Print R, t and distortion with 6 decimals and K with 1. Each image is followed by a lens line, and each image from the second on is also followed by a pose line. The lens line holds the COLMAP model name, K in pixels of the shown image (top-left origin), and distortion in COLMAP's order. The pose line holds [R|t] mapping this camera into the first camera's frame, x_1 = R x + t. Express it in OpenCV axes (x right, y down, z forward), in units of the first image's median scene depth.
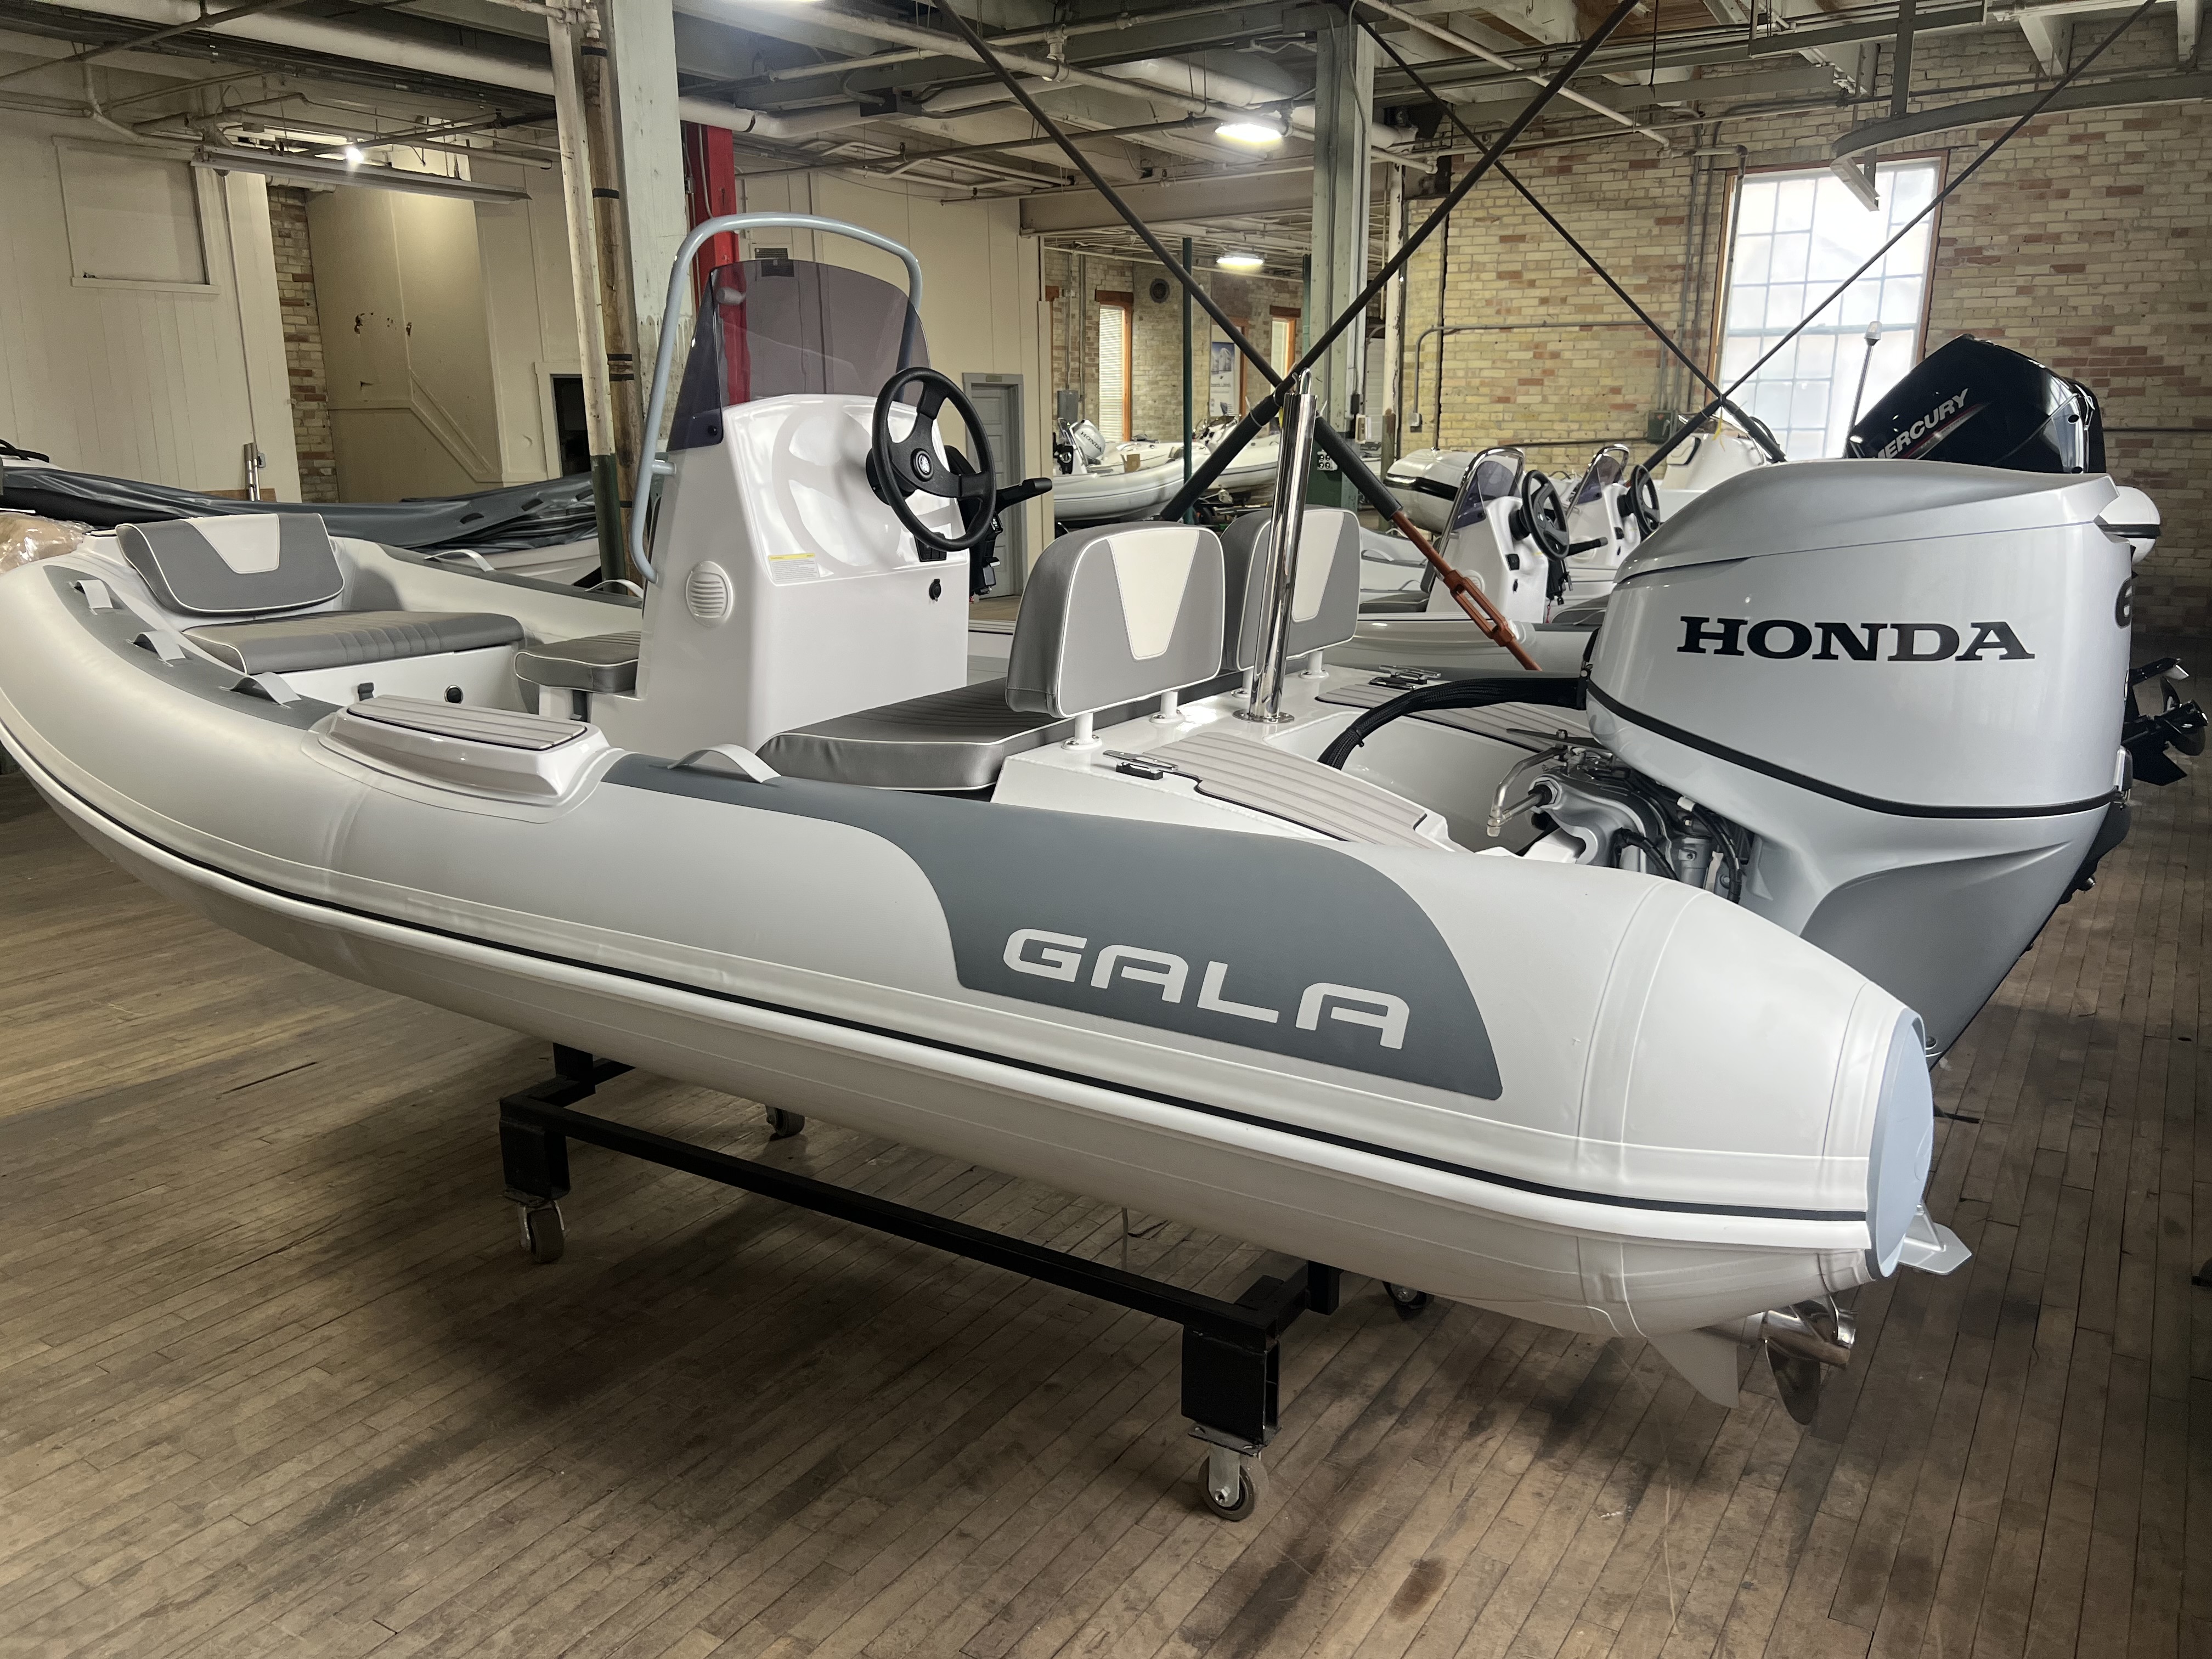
lens RADIAL K [[1737.7, 0, 1101.1], [0, 1737.7, 825.7], [0, 0, 1]] dist [0.034117, -0.046033]
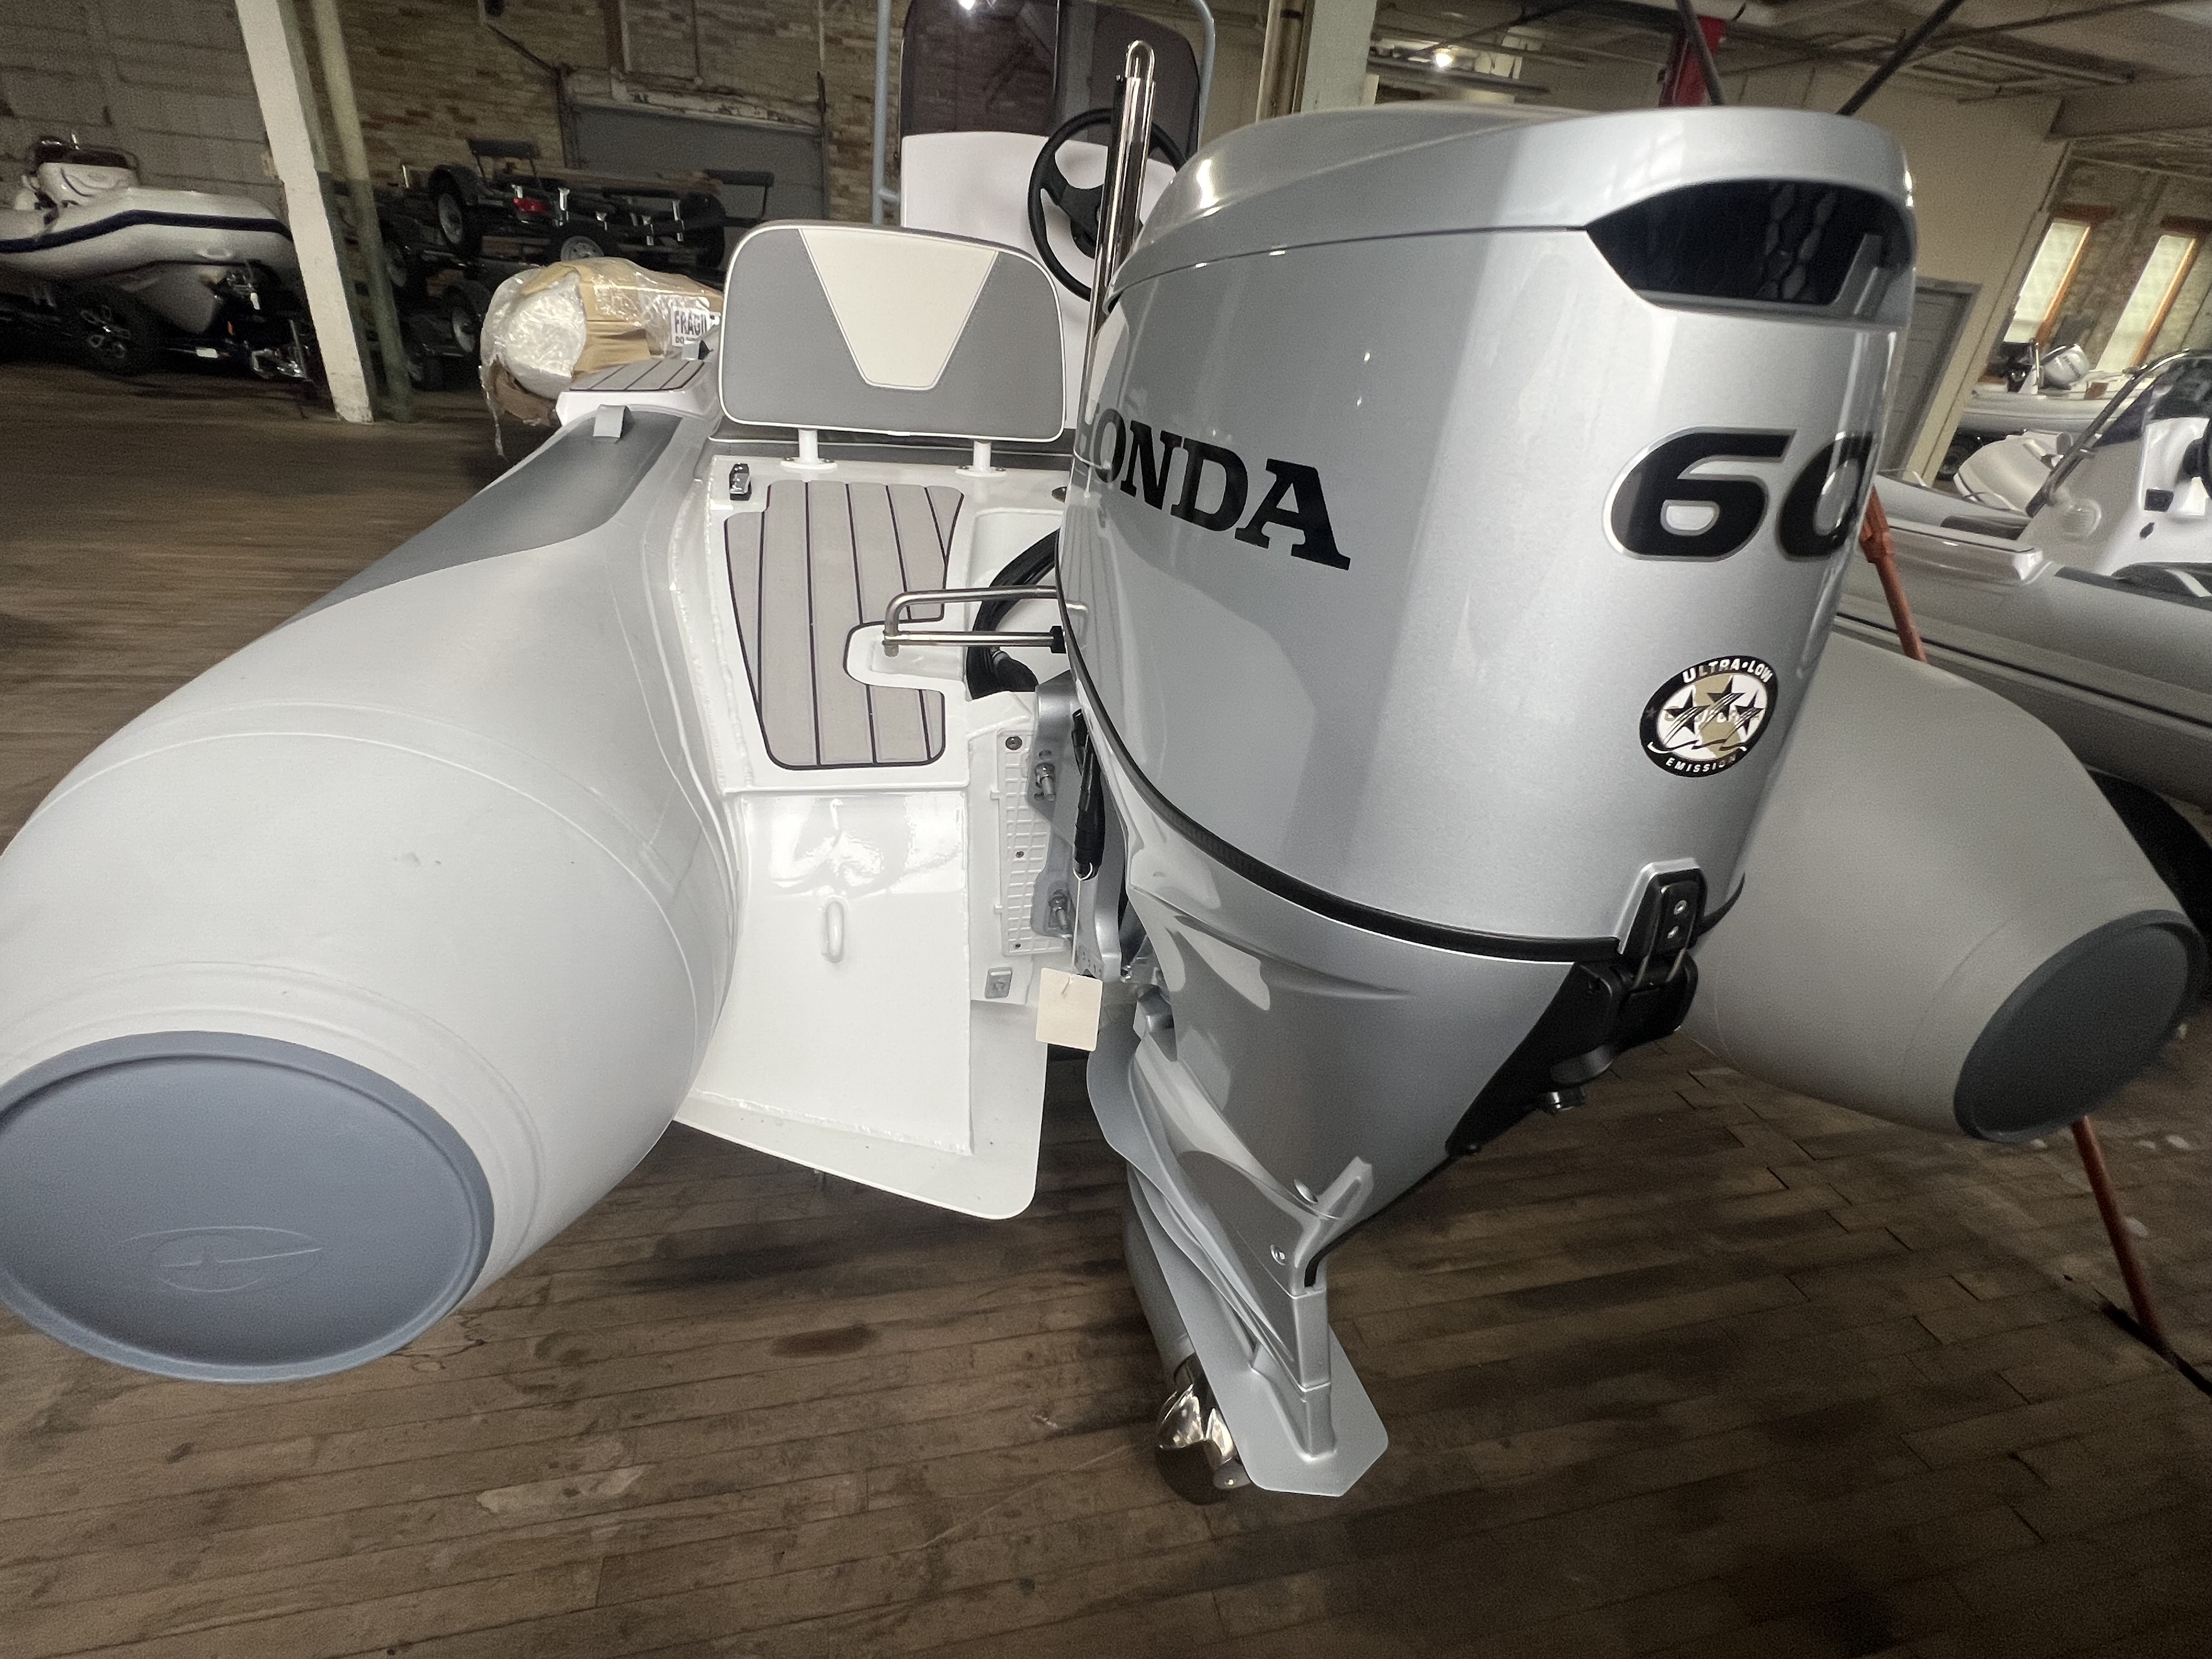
lens RADIAL K [[1096.1, 0, 1098.6], [0, 1096.1, 848.8], [0, 0, 1]] dist [-0.004137, 0.000523]
pose [[0.706356, 0.393575, -0.588353, 0.249775], [-0.250235, 0.916345, 0.312559, -0.037509], [0.662150, -0.073552, 0.745753, 0.278709]]
